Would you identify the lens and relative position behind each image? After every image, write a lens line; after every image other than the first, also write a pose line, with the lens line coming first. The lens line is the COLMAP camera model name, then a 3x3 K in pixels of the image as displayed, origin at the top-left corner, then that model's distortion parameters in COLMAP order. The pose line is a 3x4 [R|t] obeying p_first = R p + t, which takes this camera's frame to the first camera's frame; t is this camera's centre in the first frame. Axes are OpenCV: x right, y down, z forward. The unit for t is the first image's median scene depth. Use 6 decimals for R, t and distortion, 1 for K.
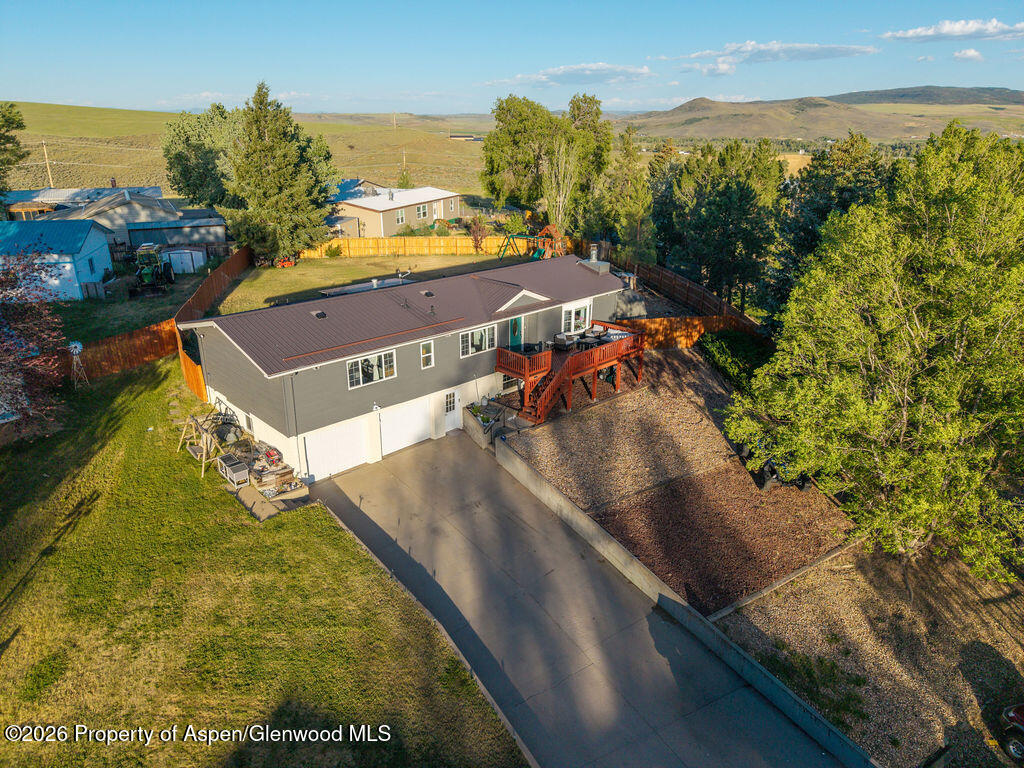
lens RADIAL K [[670.0, 0, 512.0], [0, 670.0, 384.0], [0, 0, 1]] dist [0.046812, -0.069615]
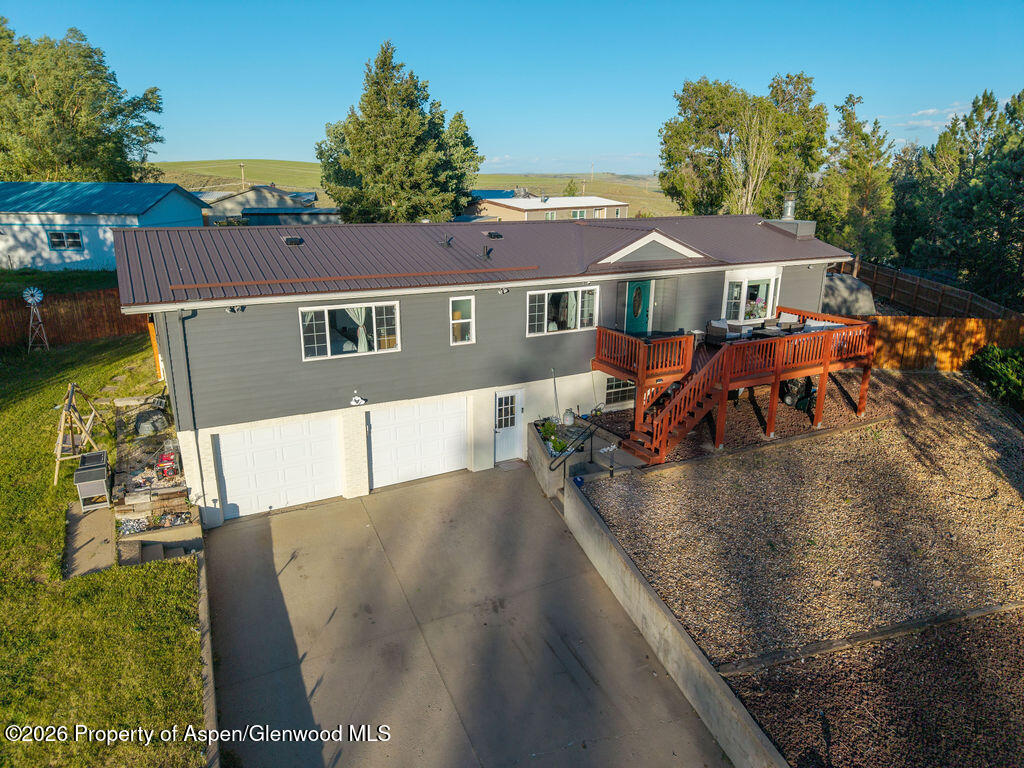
lens RADIAL K [[670.0, 0, 512.0], [0, 670.0, 384.0], [0, 0, 1]] dist [0.046812, -0.069615]
pose [[0.960670, 0.075929, -0.267109, 0.067626], [-0.096851, 0.993106, -0.066028, 0.041758], [0.260254, 0.089301, 0.961402, 0.435577]]
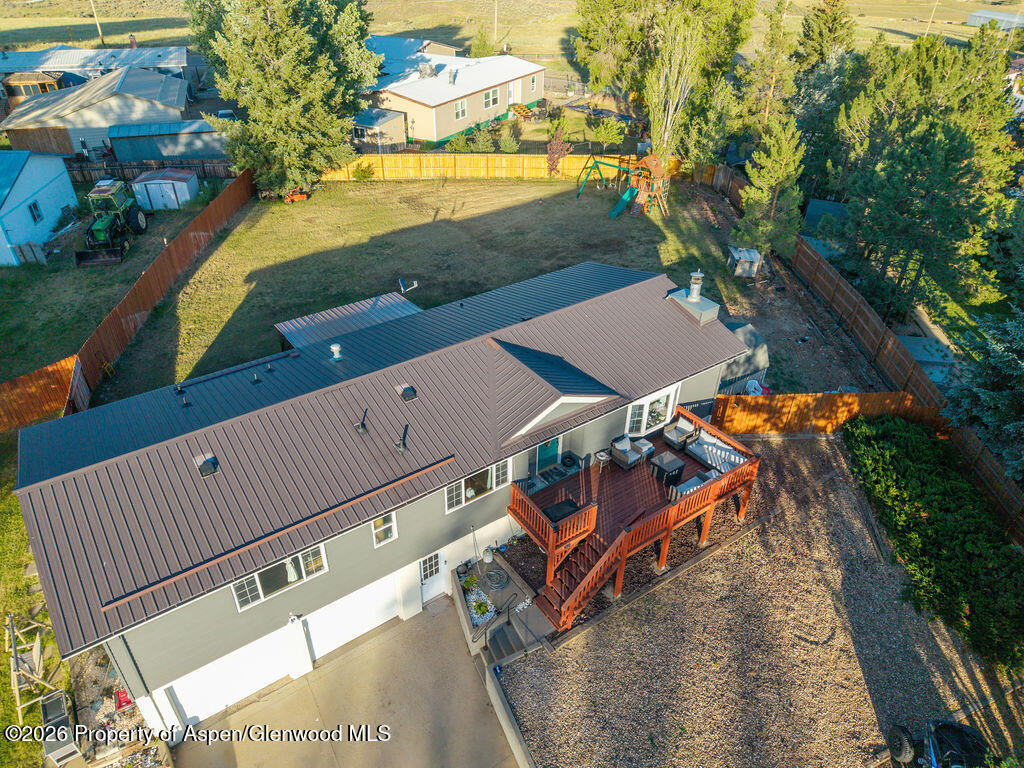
lens RADIAL K [[678.1, 0, 511.3], [0, 678.1, 370.6], [0, 0, 1]] dist [0.046859, -0.053305]
pose [[0.986917, 0.095399, -0.129975, 0.051340], [-0.064608, 0.972607, 0.223297, -0.308861], [0.147717, -0.211978, 0.966046, 0.419412]]
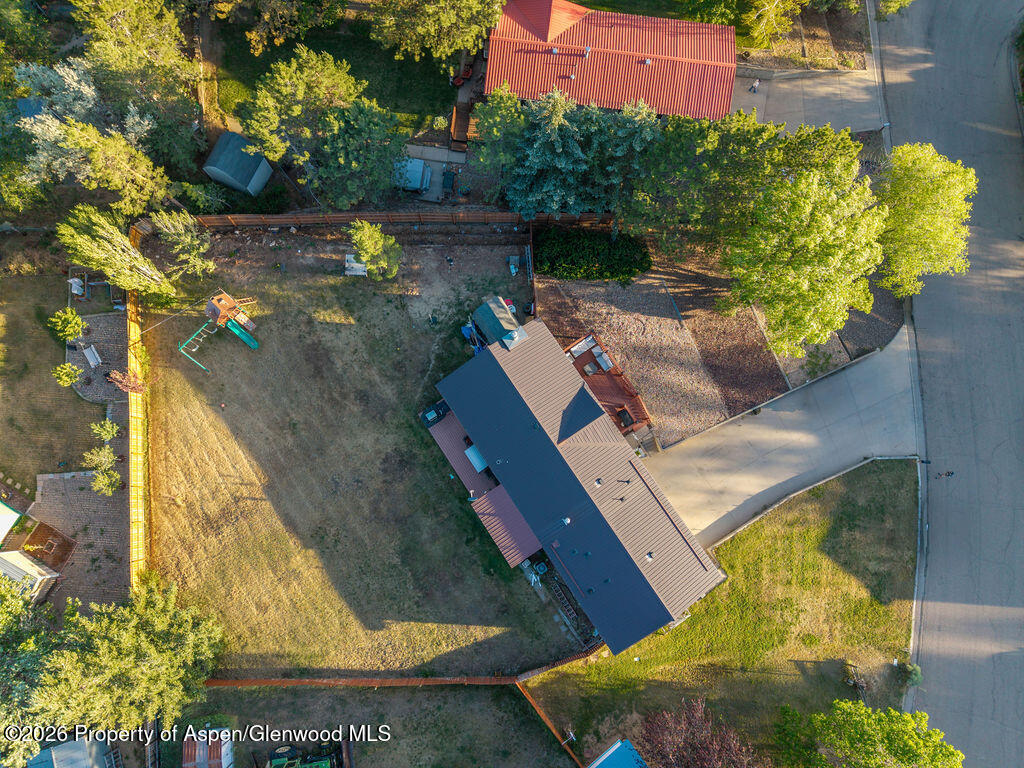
lens RADIAL K [[670.0, 0, 512.0], [0, 670.0, 384.0], [0, 0, 1]] dist [0.046812, -0.069615]
pose [[0.180184, -0.971286, 0.155361, -0.182149], [0.327176, 0.208133, 0.921757, -1.565873], [-0.927626, -0.115255, 0.355283, 0.718113]]
